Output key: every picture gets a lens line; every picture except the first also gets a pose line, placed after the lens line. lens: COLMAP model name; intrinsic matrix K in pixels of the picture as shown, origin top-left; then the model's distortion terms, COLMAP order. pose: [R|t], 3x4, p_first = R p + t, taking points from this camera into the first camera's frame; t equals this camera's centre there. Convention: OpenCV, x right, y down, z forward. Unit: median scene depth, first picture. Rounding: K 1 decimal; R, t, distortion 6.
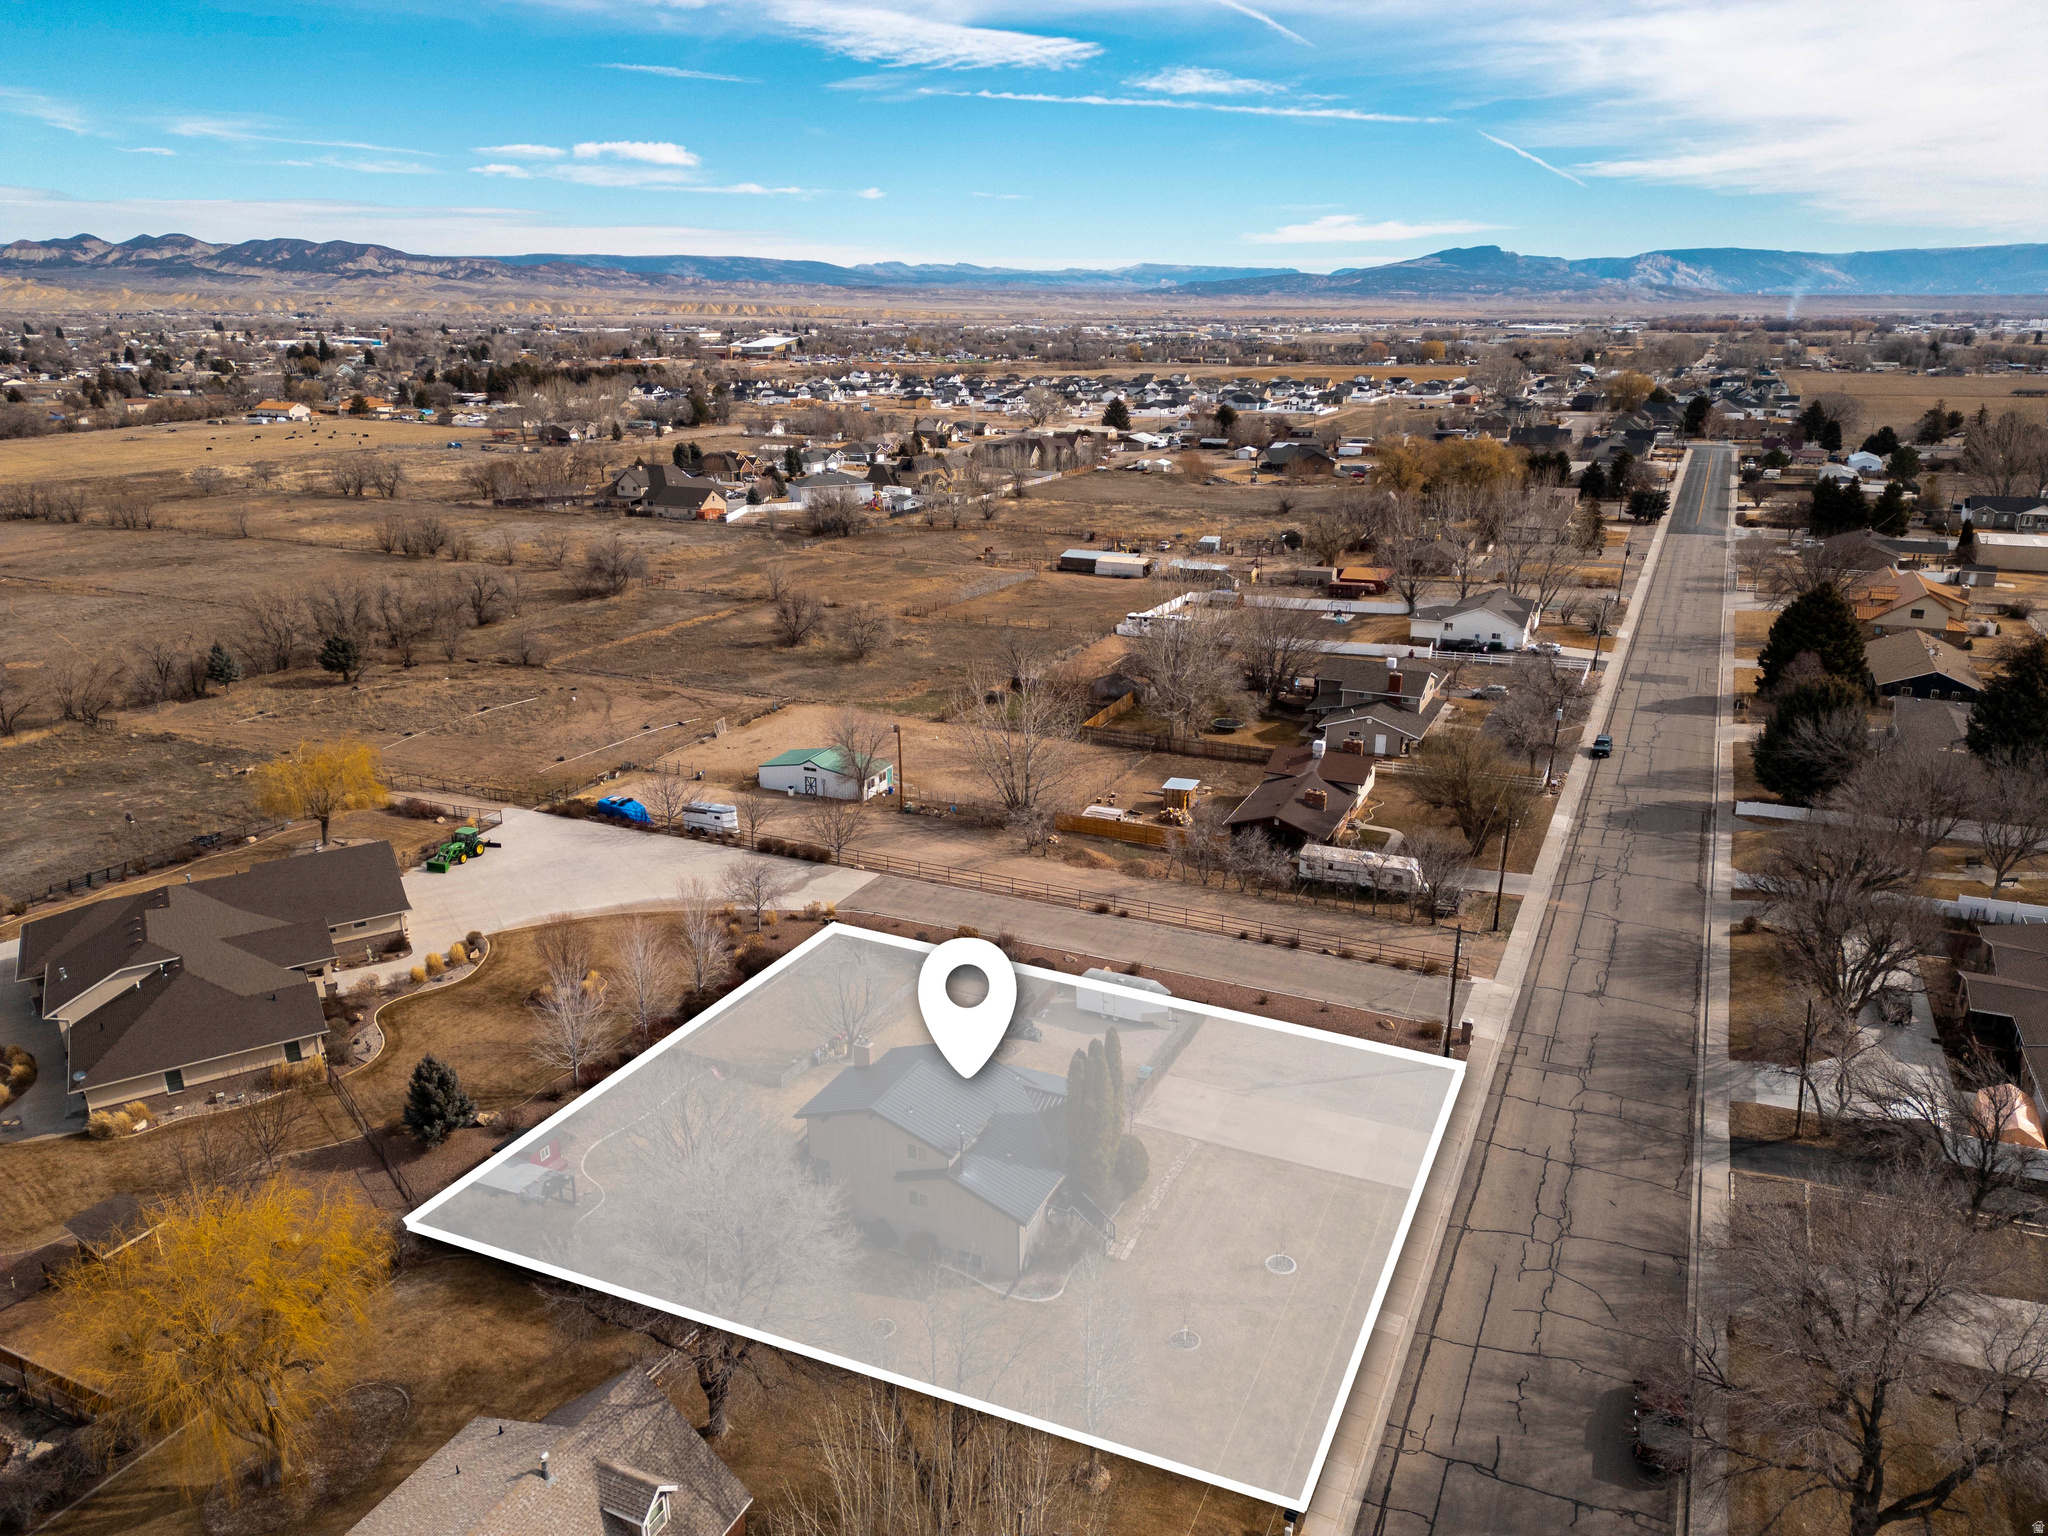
lens RADIAL K [[1421.7, 0, 1026.9], [0, 1421.7, 771.1], [0, 0, 1]] dist [0.081292, -0.075571]
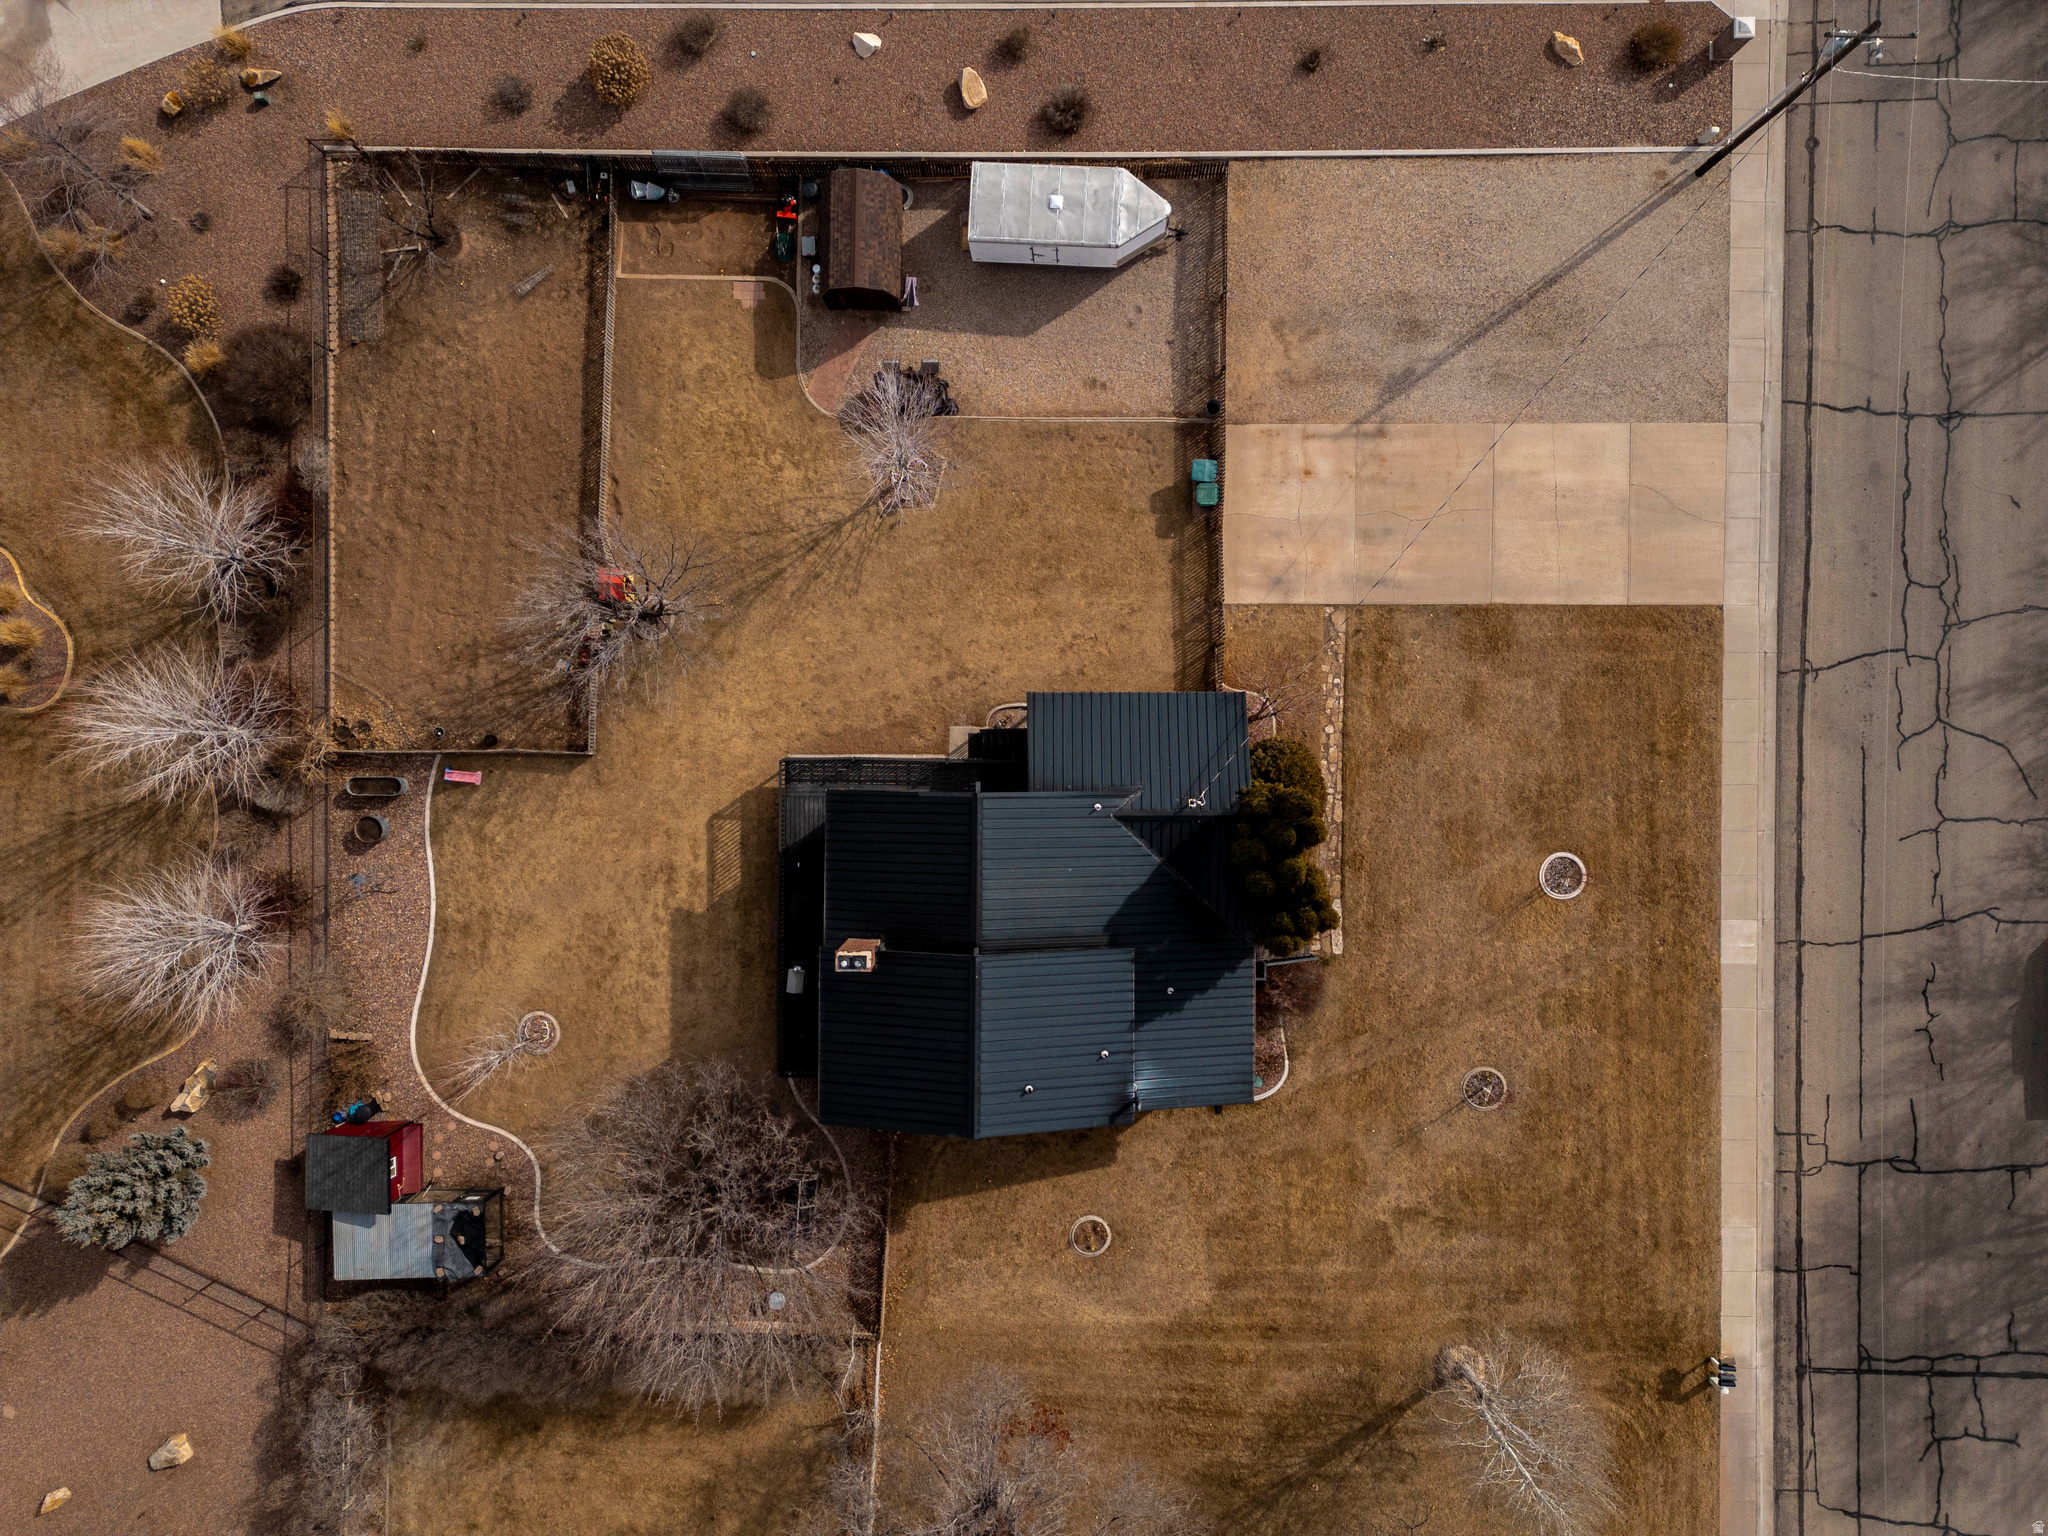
lens RADIAL K [[1421.7, 0, 1026.9], [0, 1421.7, 771.1], [0, 0, 1]] dist [0.081292, -0.075571]
pose [[0.906245, -0.422595, -0.011564, -0.012087], [0.135477, 0.264399, 0.954850, -0.190339], [-0.400457, -0.866895, 0.296862, 0.520865]]
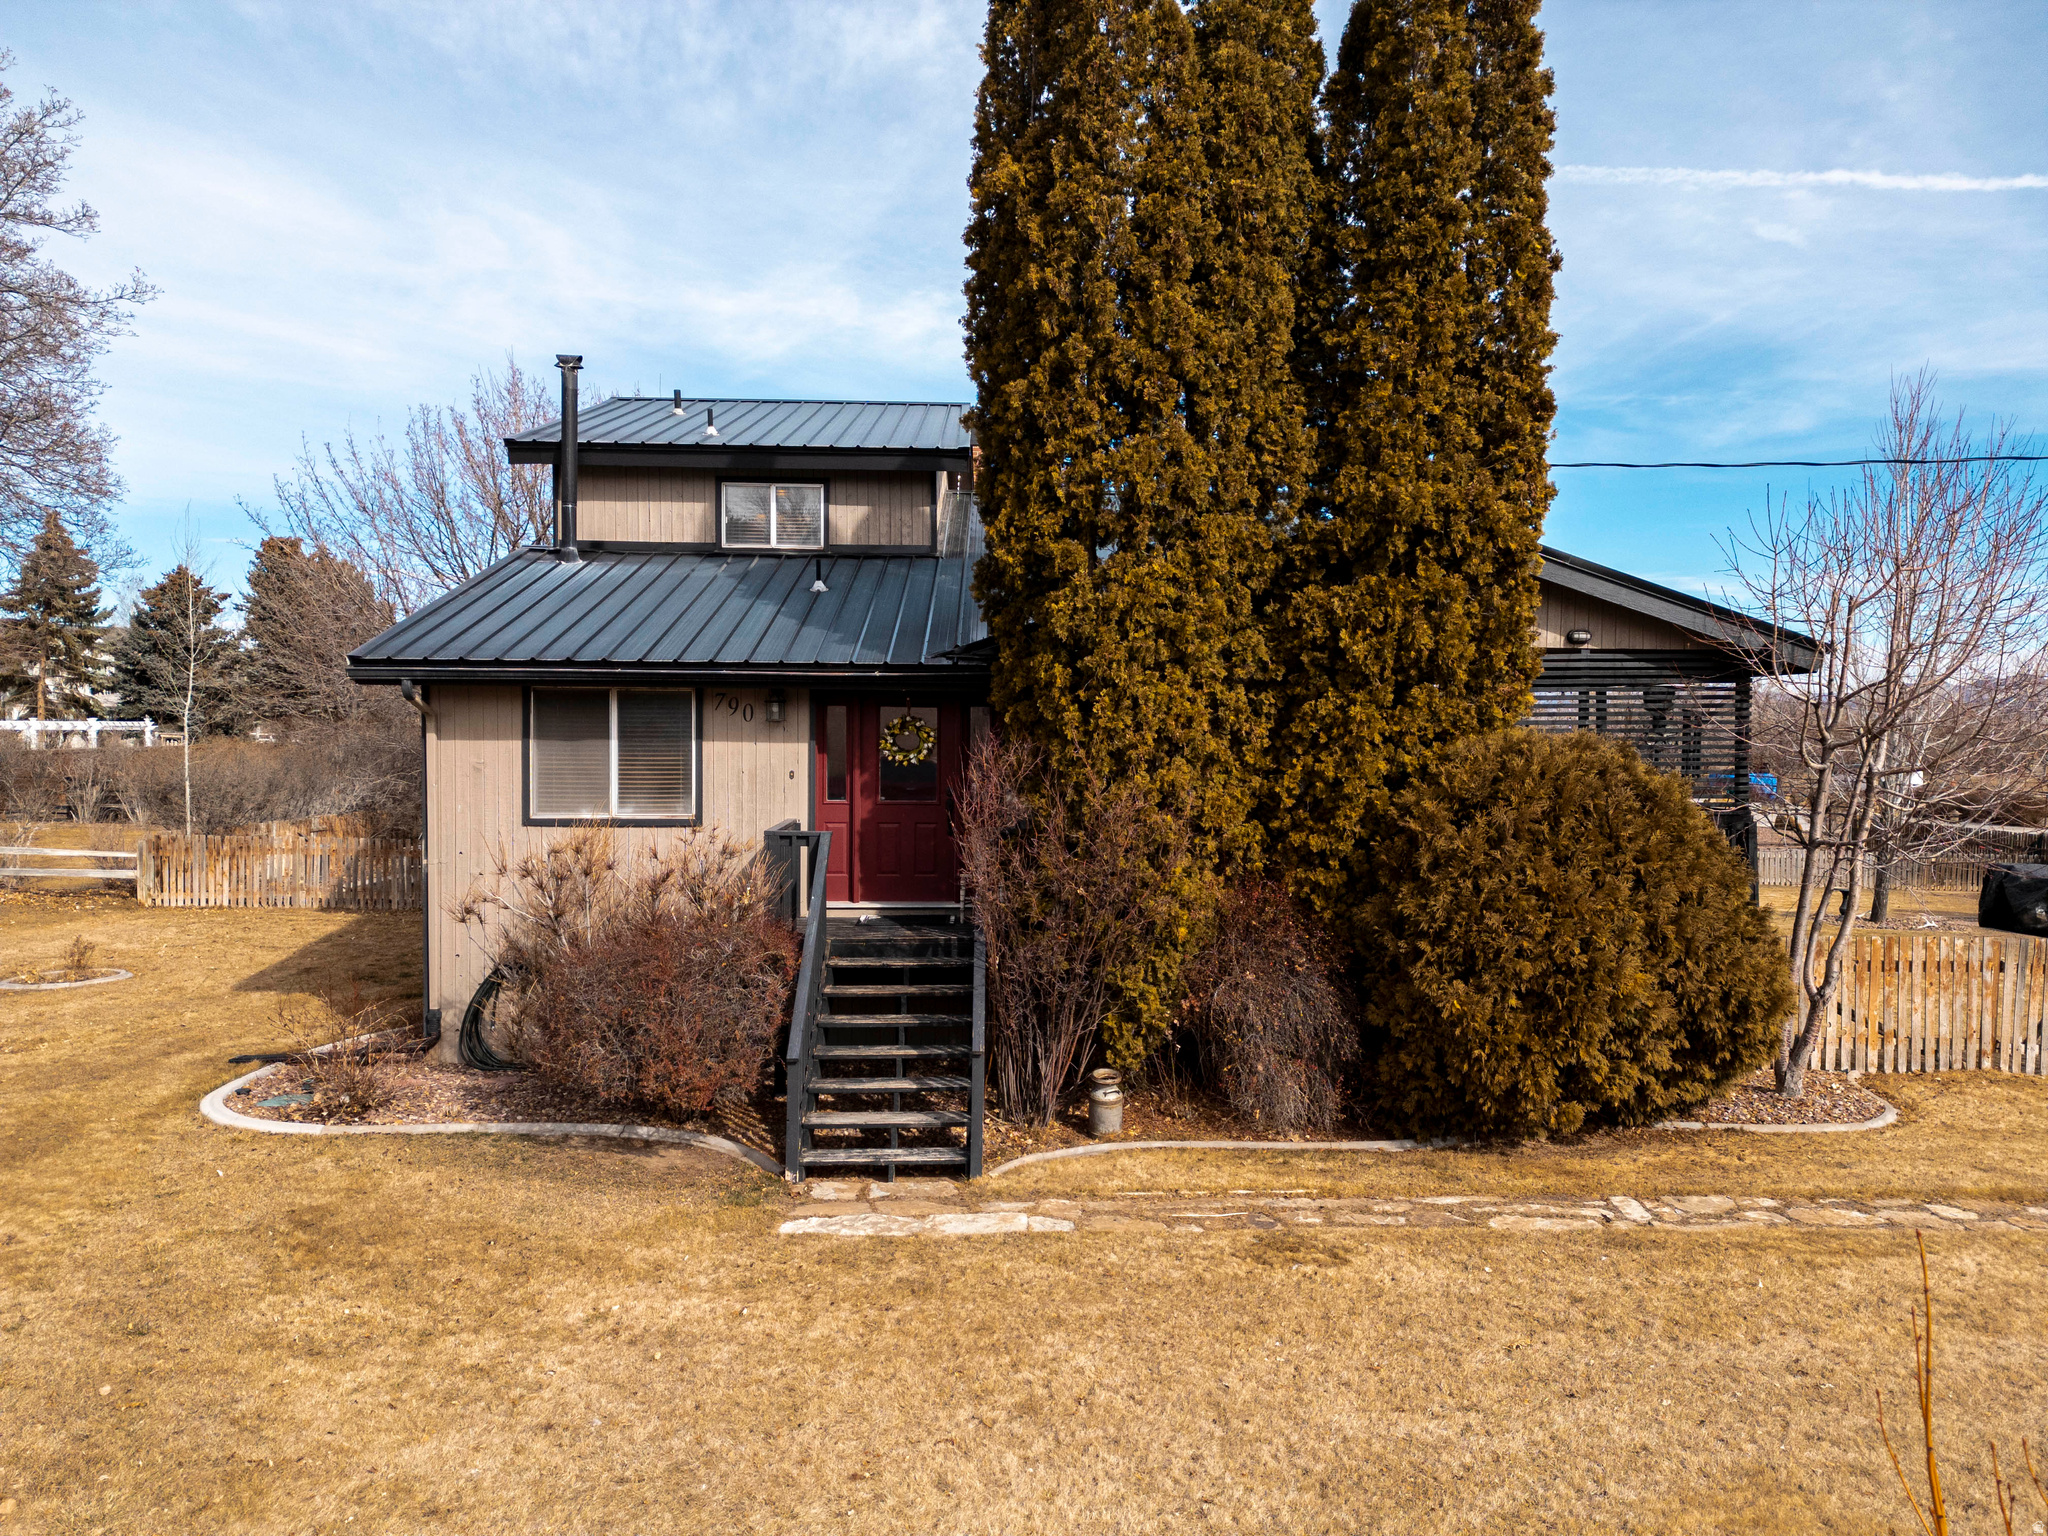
lens RADIAL K [[1421.7, 0, 1026.9], [0, 1421.7, 771.1], [0, 0, 1]] dist [0.081292, -0.075571]
pose [[0.445429, 0.028087, -0.894877, 0.103735], [-0.284199, 0.952251, -0.111574, 0.173032], [0.849014, 0.304021, 0.432142, 0.531261]]
